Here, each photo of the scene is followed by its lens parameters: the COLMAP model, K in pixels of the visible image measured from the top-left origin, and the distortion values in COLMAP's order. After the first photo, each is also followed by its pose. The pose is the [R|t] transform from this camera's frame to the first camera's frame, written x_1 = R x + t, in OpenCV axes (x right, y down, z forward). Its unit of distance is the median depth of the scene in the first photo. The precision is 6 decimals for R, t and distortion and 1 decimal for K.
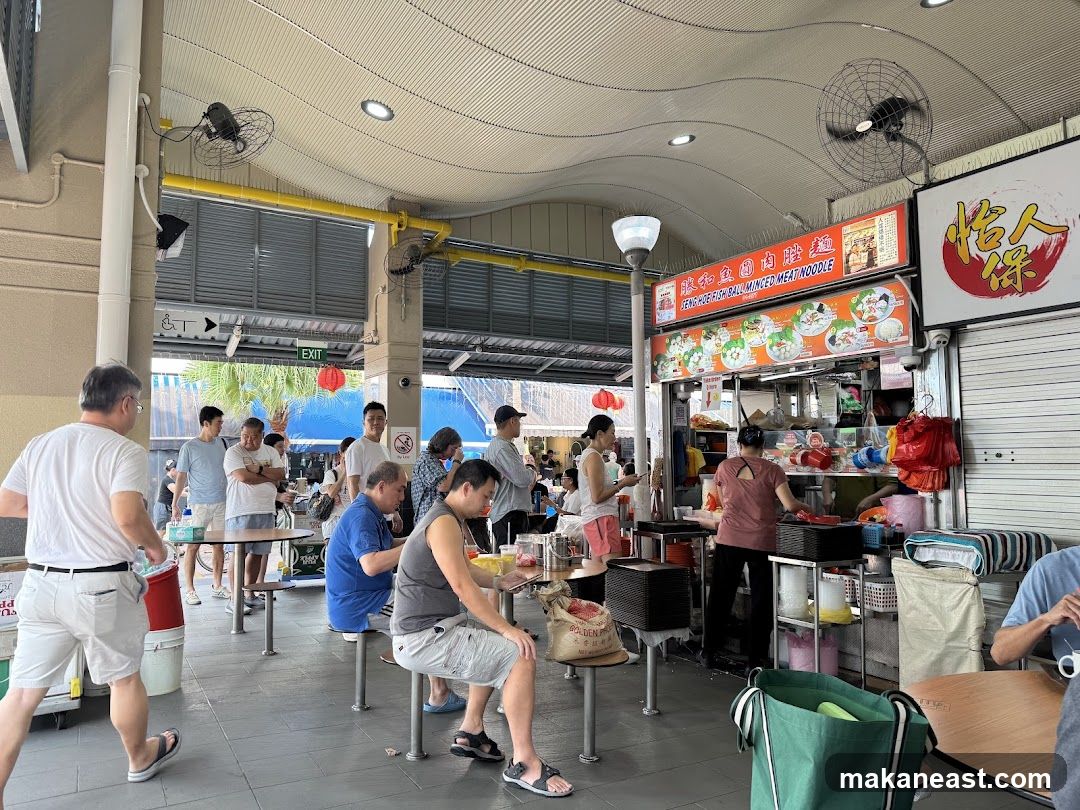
lens RADIAL K [[768.6, 0, 513.9], [0, 768.6, 401.7], [0, 0, 1]] dist [0.177324, -0.360409]
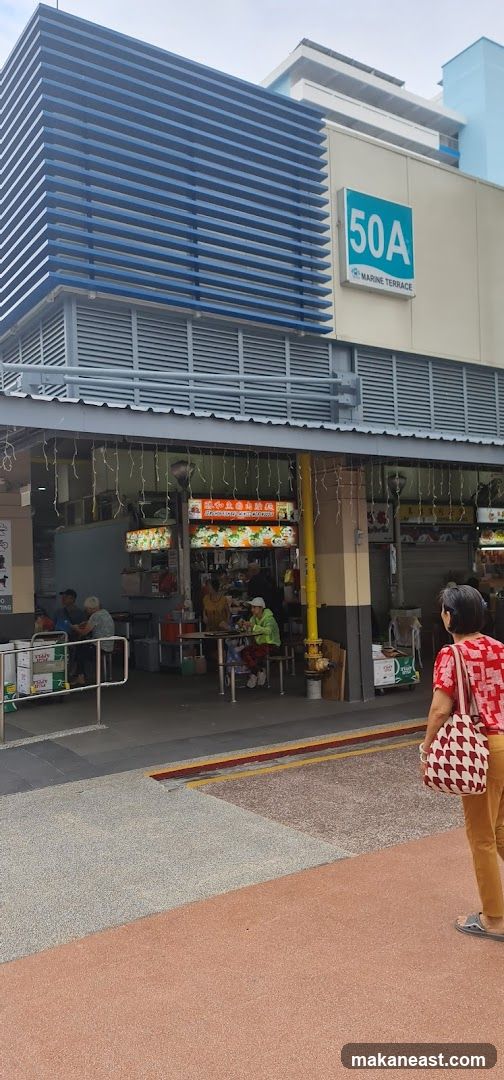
lens RADIAL K [[798.4, 0, 252.0], [0, 798.4, 540.0], [0, 0, 1]] dist [-0.000027, -0.000020]
pose [[-0.093604, 0.047520, 0.994475, -2.303794], [-0.049690, 0.997393, -0.052336, 0.066938], [-0.994369, -0.054314, -0.090999, 1.255156]]
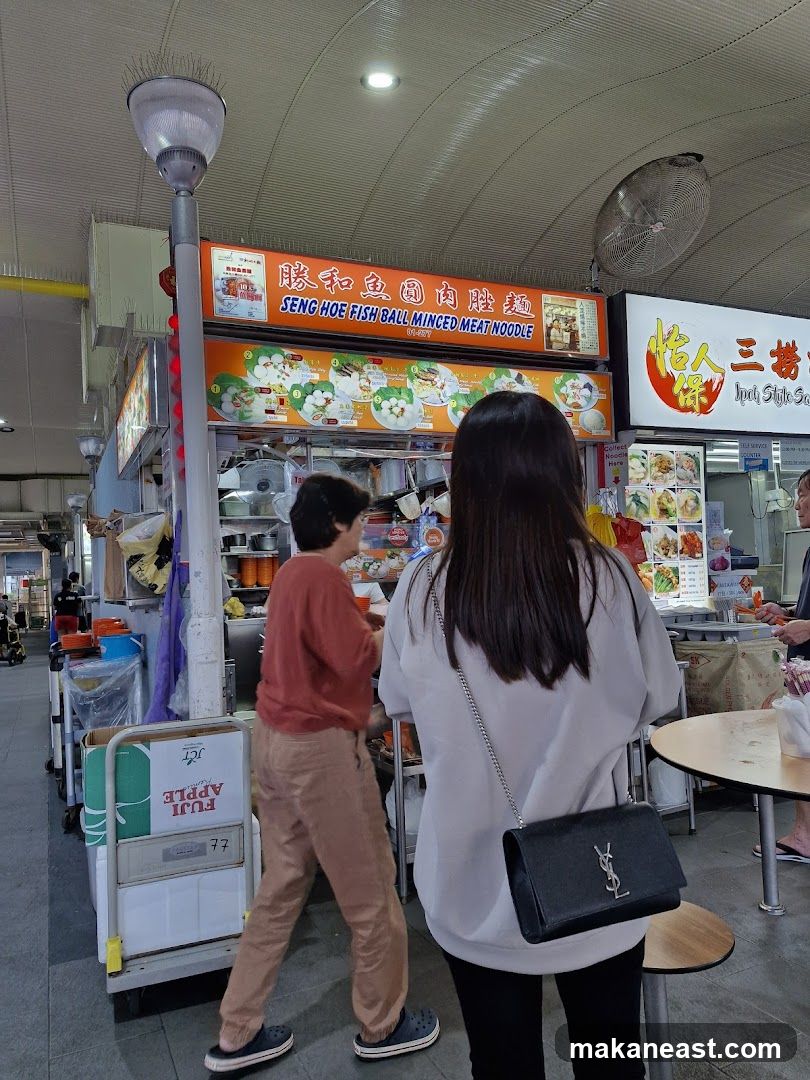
lens RADIAL K [[768.6, 0, 405.0], [0, 768.6, 540.0], [0, 0, 1]] dist [0.177324, -0.360409]
pose [[0.061411, 0.044754, 0.997109, -0.425144], [-0.036470, 0.998428, -0.042567, 0.090943], [-0.997446, -0.033750, 0.062946, 1.014618]]
